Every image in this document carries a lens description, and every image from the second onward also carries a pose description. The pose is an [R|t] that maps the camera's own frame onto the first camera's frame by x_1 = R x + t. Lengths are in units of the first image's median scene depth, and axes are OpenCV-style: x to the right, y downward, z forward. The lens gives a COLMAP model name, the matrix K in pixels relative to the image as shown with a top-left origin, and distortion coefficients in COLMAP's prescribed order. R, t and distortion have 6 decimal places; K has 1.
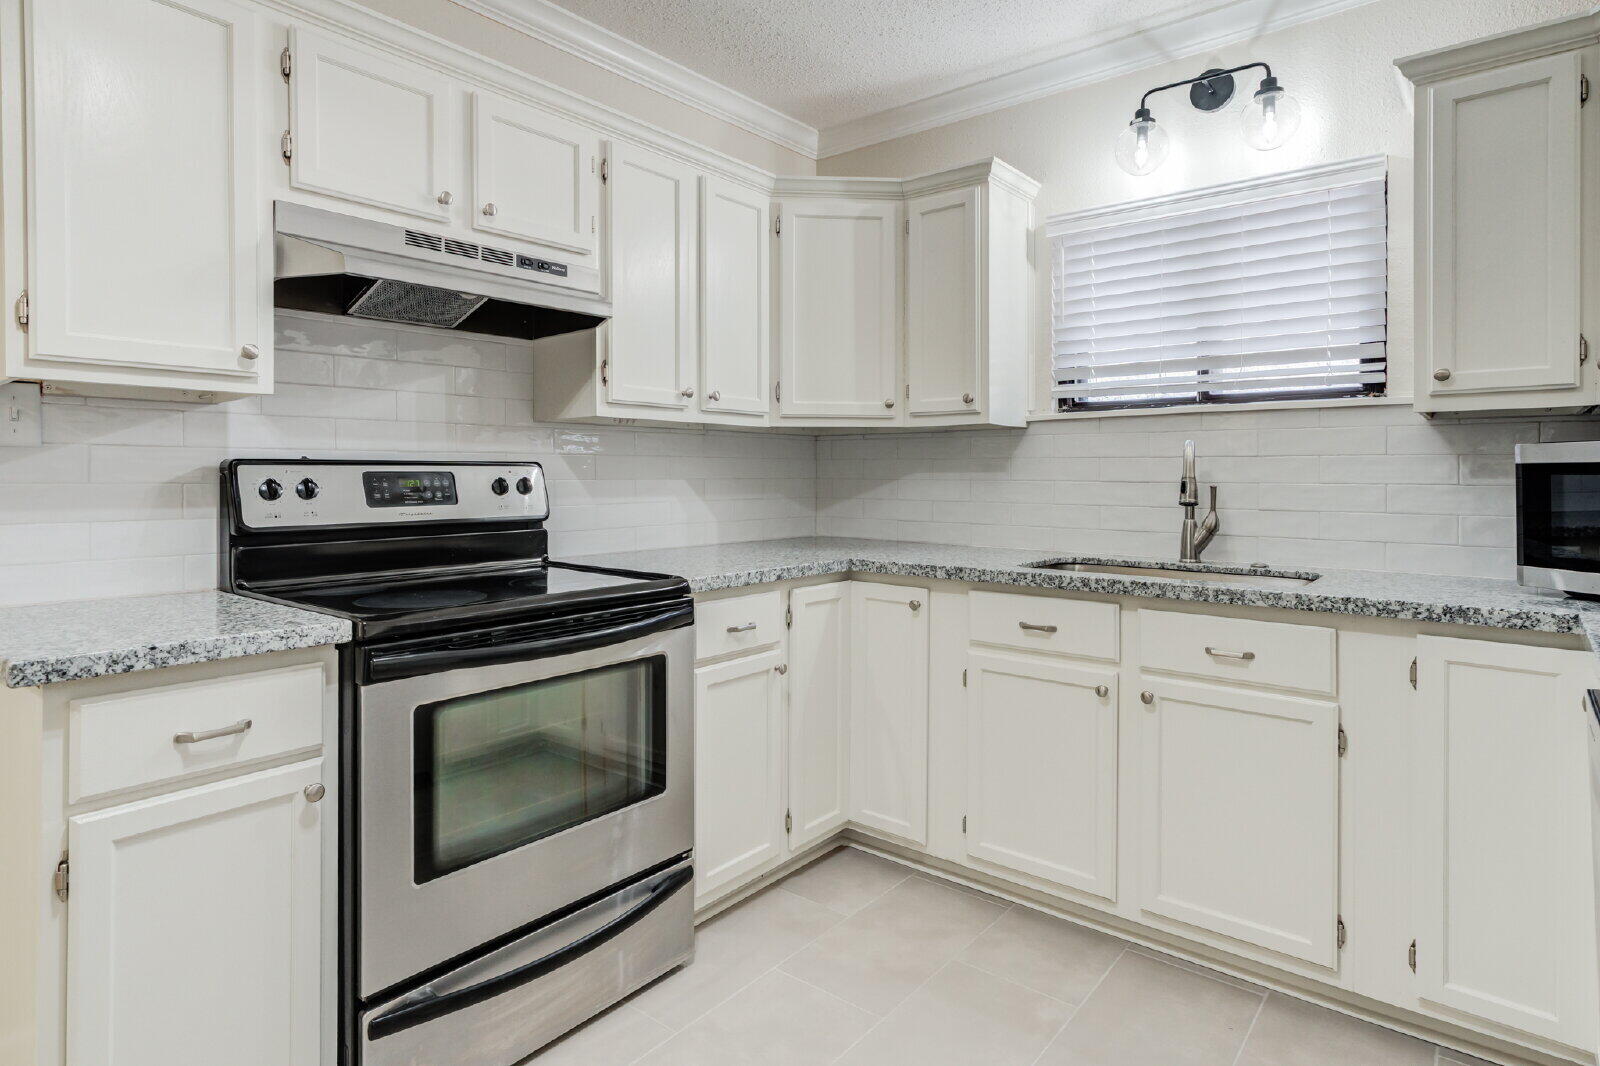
lens RADIAL K [[739.3, 0, 760.5], [0, 739.3, 514.0], [0, 0, 1]] dist [-0.012930, 0.008772]
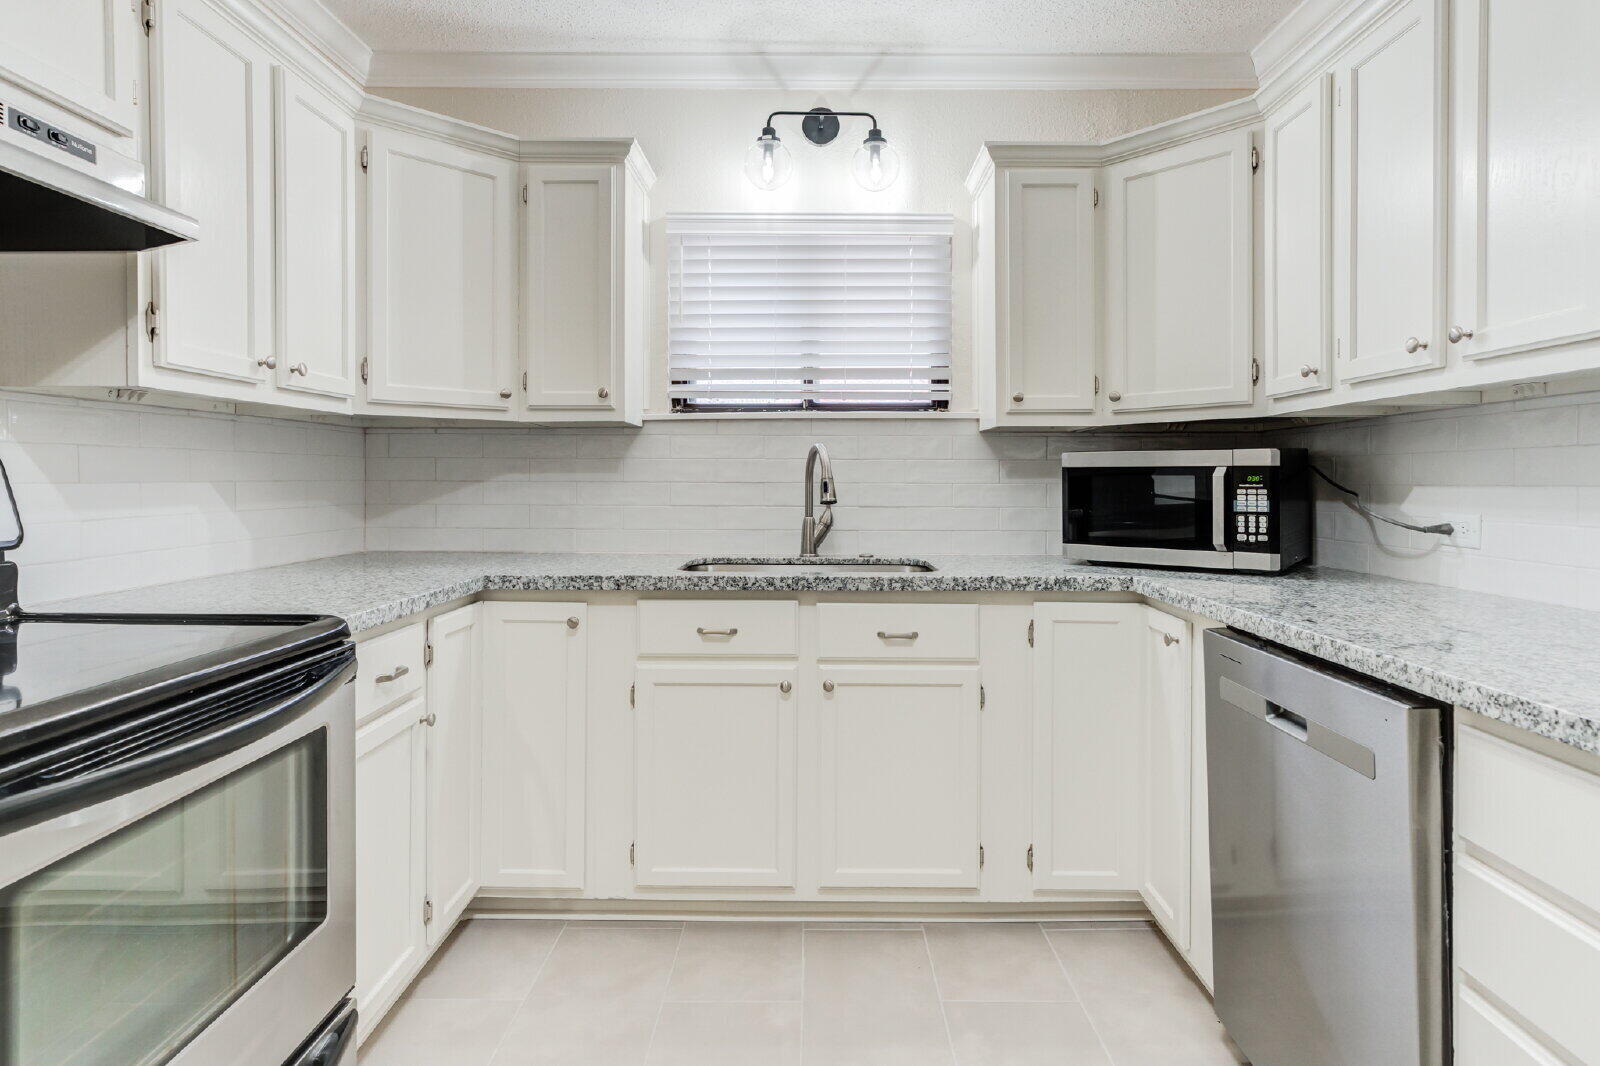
lens RADIAL K [[790.8, 0, 802.8], [0, 790.8, 512.1], [0, 0, 1]] dist [-0.013253, 0.012089]
pose [[0.817178, -0.025599, 0.575817, -0.121642], [0.029740, 0.999555, 0.002231, -0.003229], [-0.575618, 0.015302, 0.817576, 0.071172]]
